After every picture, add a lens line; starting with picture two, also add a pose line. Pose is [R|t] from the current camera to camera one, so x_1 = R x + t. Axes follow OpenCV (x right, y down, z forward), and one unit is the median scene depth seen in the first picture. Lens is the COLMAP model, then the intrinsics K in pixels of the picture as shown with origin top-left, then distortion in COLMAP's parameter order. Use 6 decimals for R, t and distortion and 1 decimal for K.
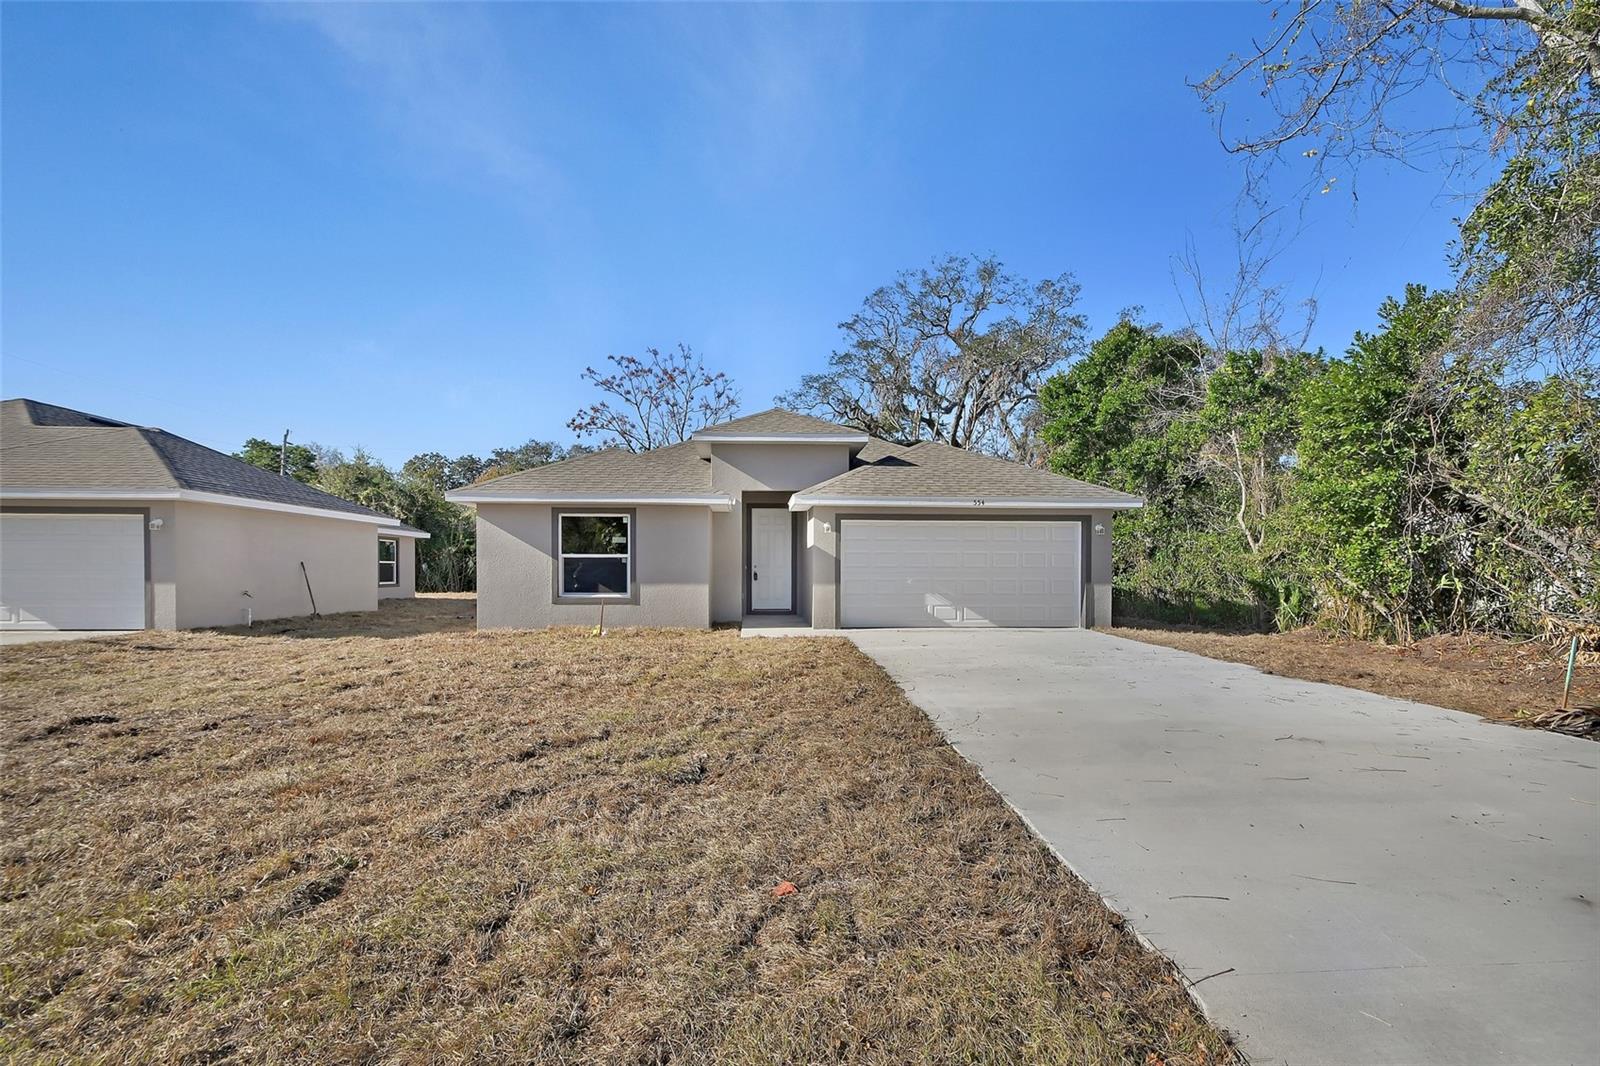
lens RADIAL K [[739.2, 0, 800.0], [0, 739.2, 533.0], [0, 0, 1]] dist [0.000581, -0.000159]
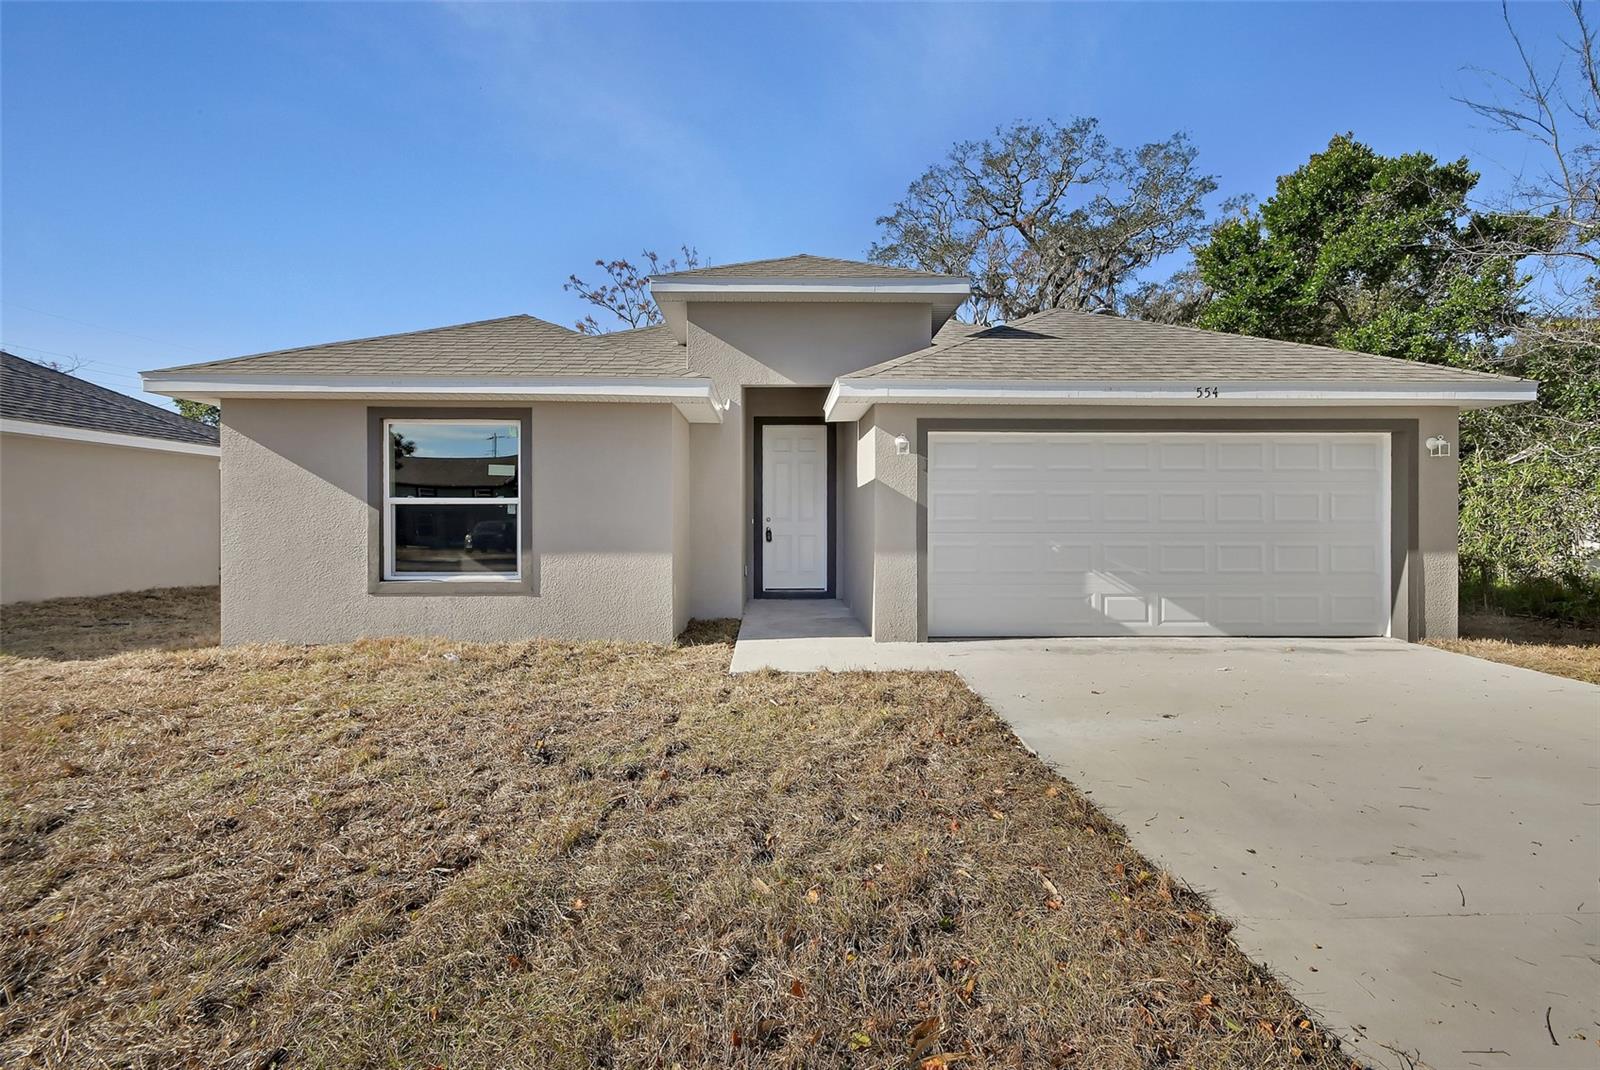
lens RADIAL K [[732.6, 0, 796.6], [0, 732.6, 511.7], [0, 0, 1]] dist [-0.000629, -0.000239]
pose [[0.999276, -0.001861, -0.037992, -0.016030], [0.003375, 0.999201, 0.039813, 0.017434], [0.037888, -0.039912, 0.998485, 0.458562]]
